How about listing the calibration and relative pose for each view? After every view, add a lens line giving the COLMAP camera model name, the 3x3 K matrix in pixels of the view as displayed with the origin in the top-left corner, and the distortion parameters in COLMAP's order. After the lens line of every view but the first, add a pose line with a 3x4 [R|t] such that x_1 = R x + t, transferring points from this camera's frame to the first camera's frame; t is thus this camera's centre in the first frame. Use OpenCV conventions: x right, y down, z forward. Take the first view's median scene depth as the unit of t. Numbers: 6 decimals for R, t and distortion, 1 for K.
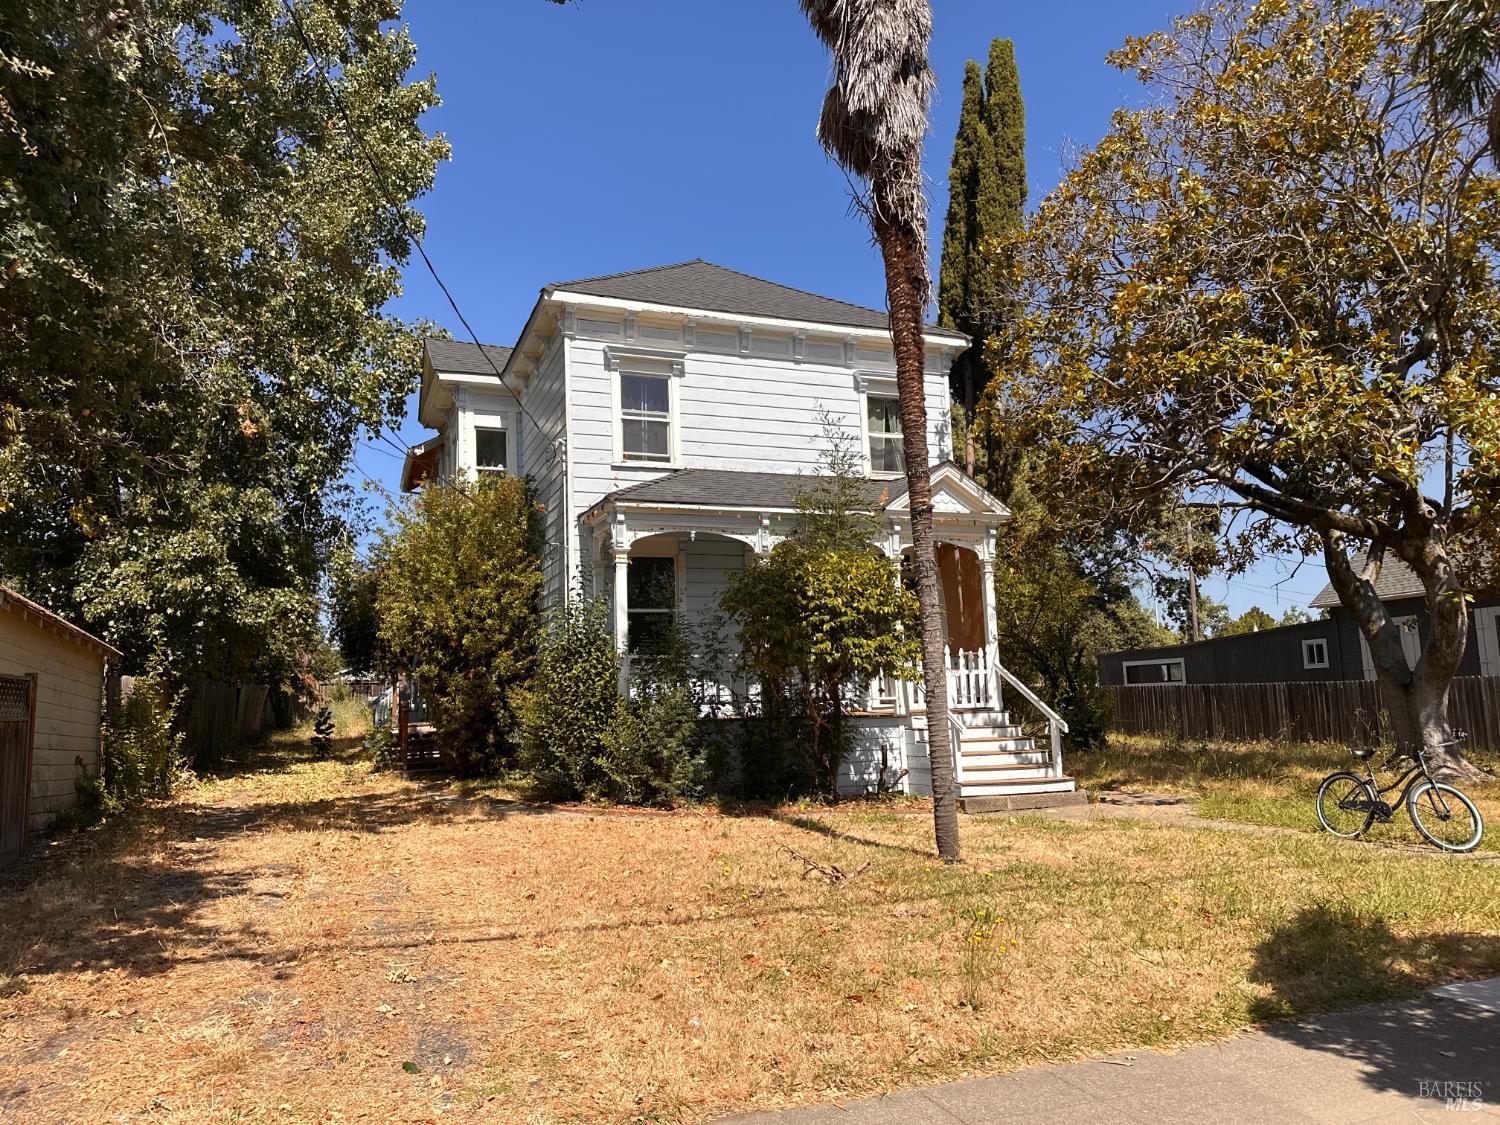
lens RADIAL K [[1043.1, 0, 755.4], [0, 1043.1, 571.0], [0, 0, 1]] dist [0.143660, -0.175748]
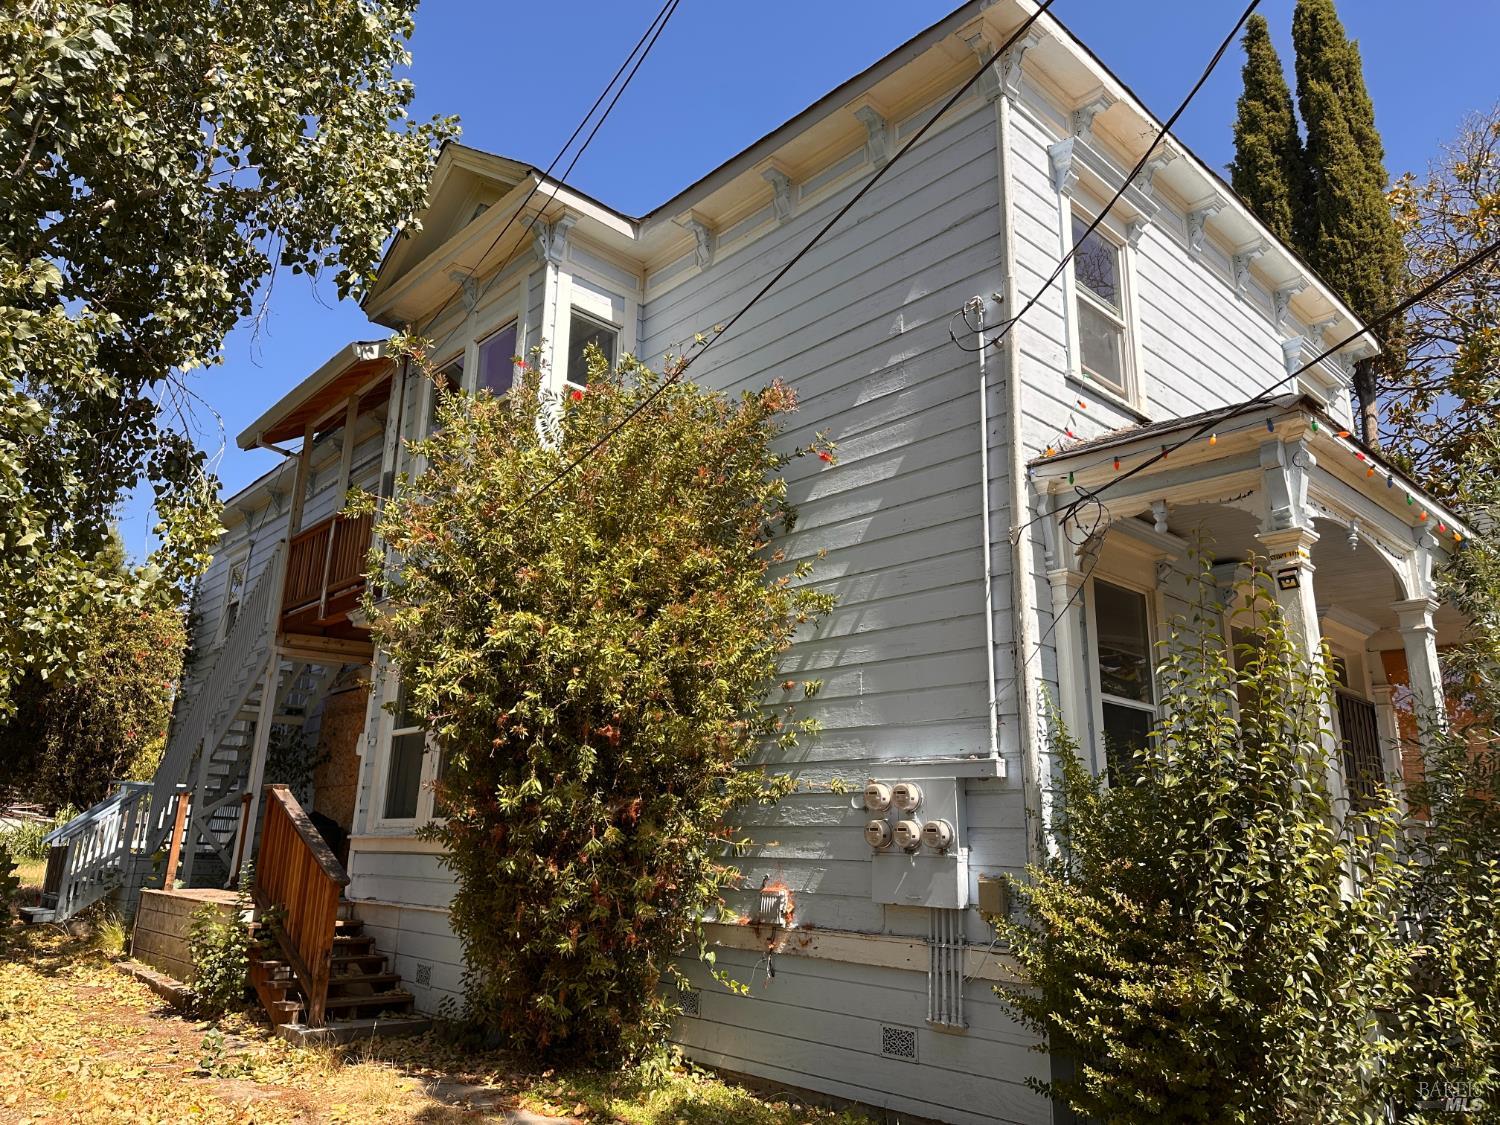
lens RADIAL K [[1042.0, 0, 755.5], [0, 1042.0, 558.6], [0, 0, 1]] dist [0.077863, -0.101248]
pose [[0.923588, 0.155320, 0.350516, -0.408228], [-0.101481, 0.980692, -0.167164, 0.067966], [-0.369713, 0.118820, 0.921517, 0.622284]]
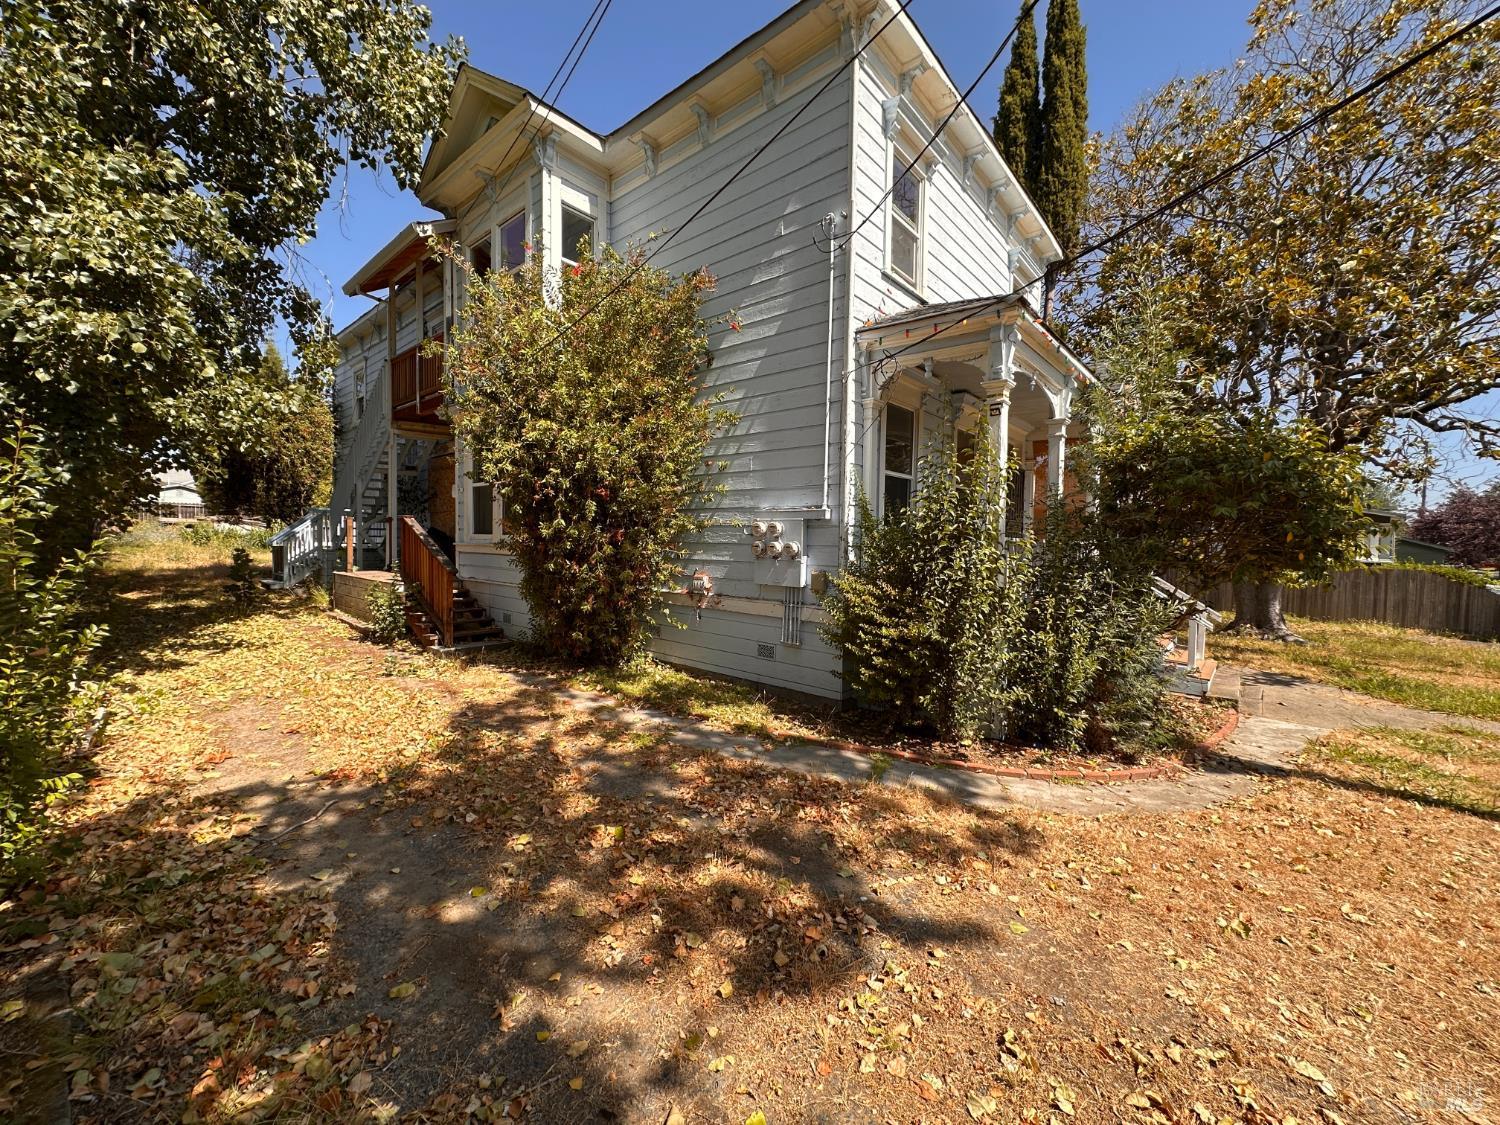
lens RADIAL K [[593.3, 0, 749.3], [0, 593.3, 561.4], [0, 0, 1]] dist [-0.002425, 0.000449]
pose [[0.879912, 0.028108, 0.474305, -0.407586], [-0.105069, 0.985046, 0.136544, 0.052253], [-0.463374, -0.169982, 0.869707, 0.632726]]
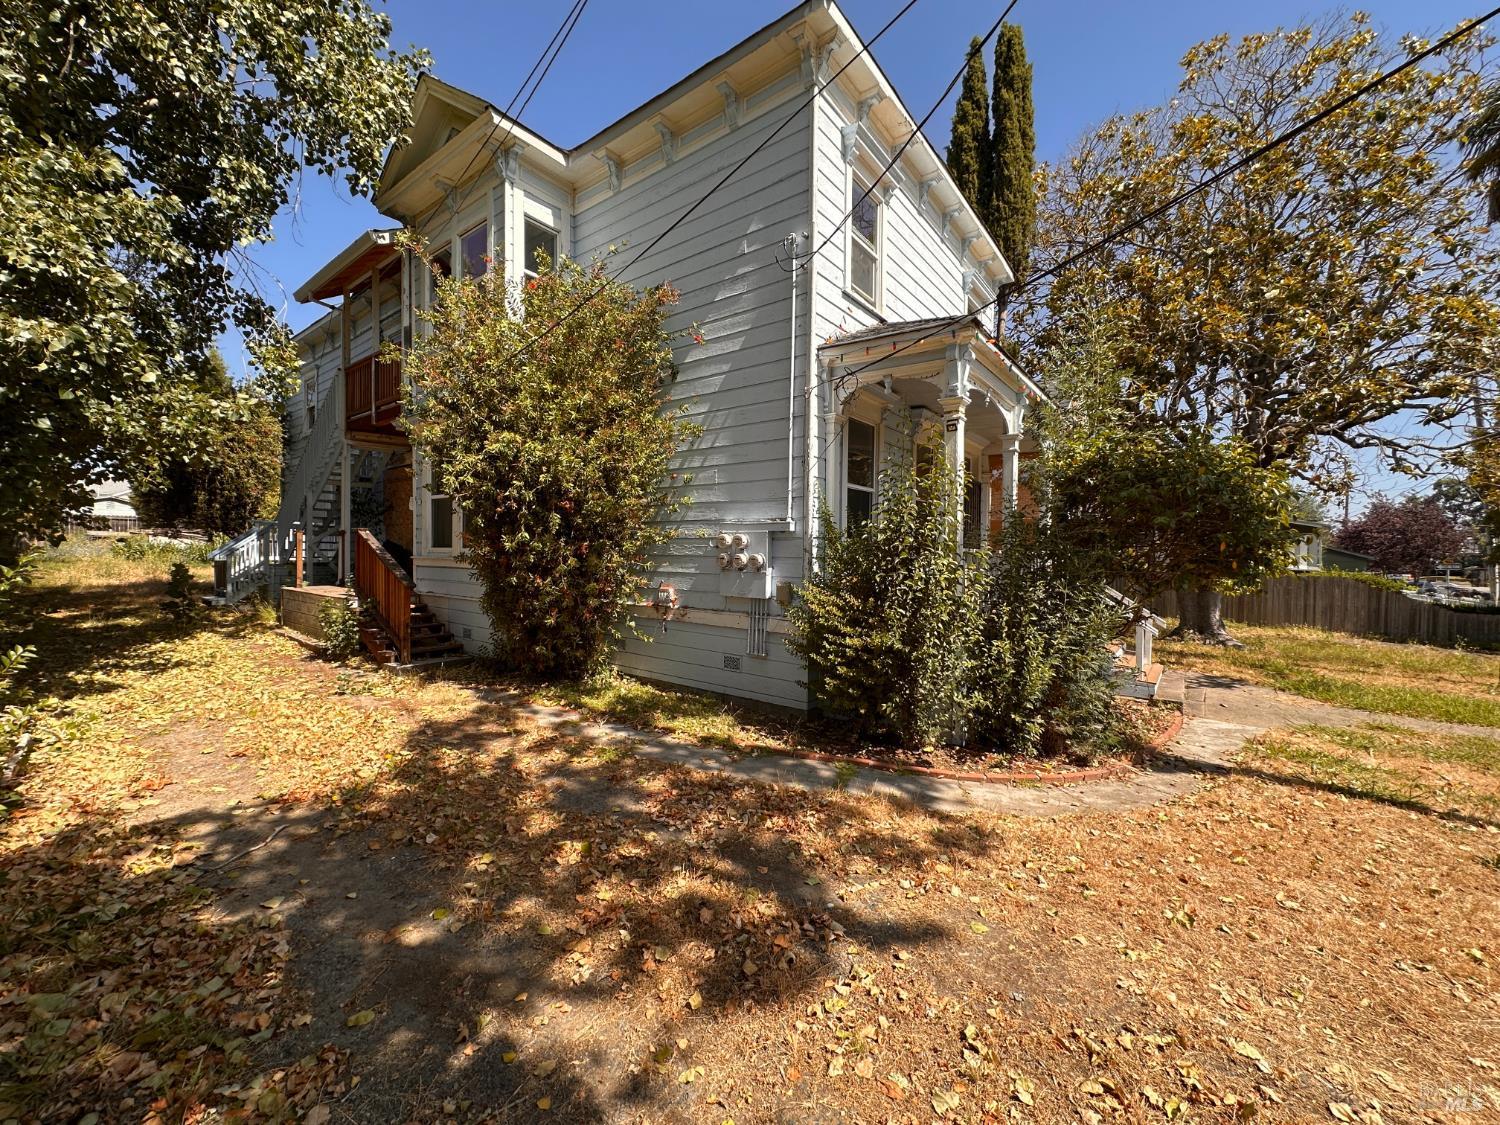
lens RADIAL K [[593.3, 0, 749.3], [0, 593.3, 561.4], [0, 0, 1]] dist [-0.002425, 0.000449]
pose [[0.850542, 0.032534, 0.524900, -0.409613], [-0.106284, 0.988124, 0.110976, 0.051670], [-0.515056, -0.150178, 0.843898, 0.630154]]
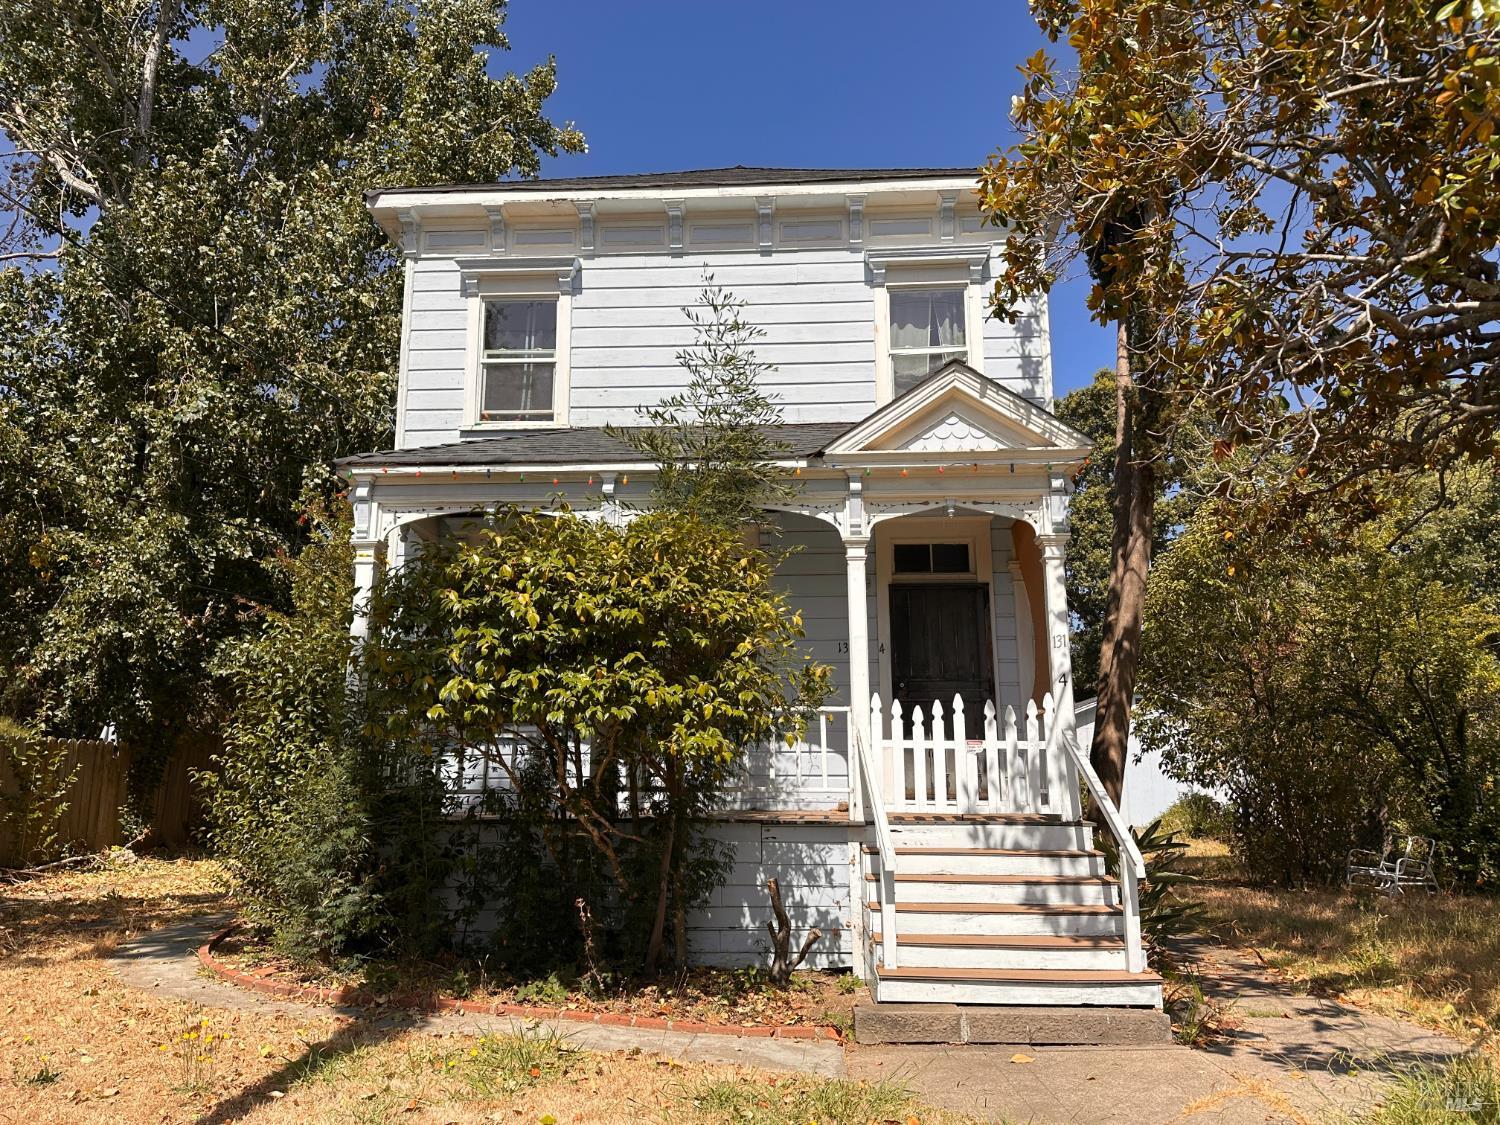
lens RADIAL K [[1071.8, 0, 750.0], [0, 1071.8, 562.5], [0, 0, 1]] dist [0.063763, -0.000460]
pose [[0.908535, -0.054647, -0.414219, 0.313219], [0.024943, 0.996735, -0.076789, 0.042291], [0.417063, 0.059433, 0.906932, 0.440320]]
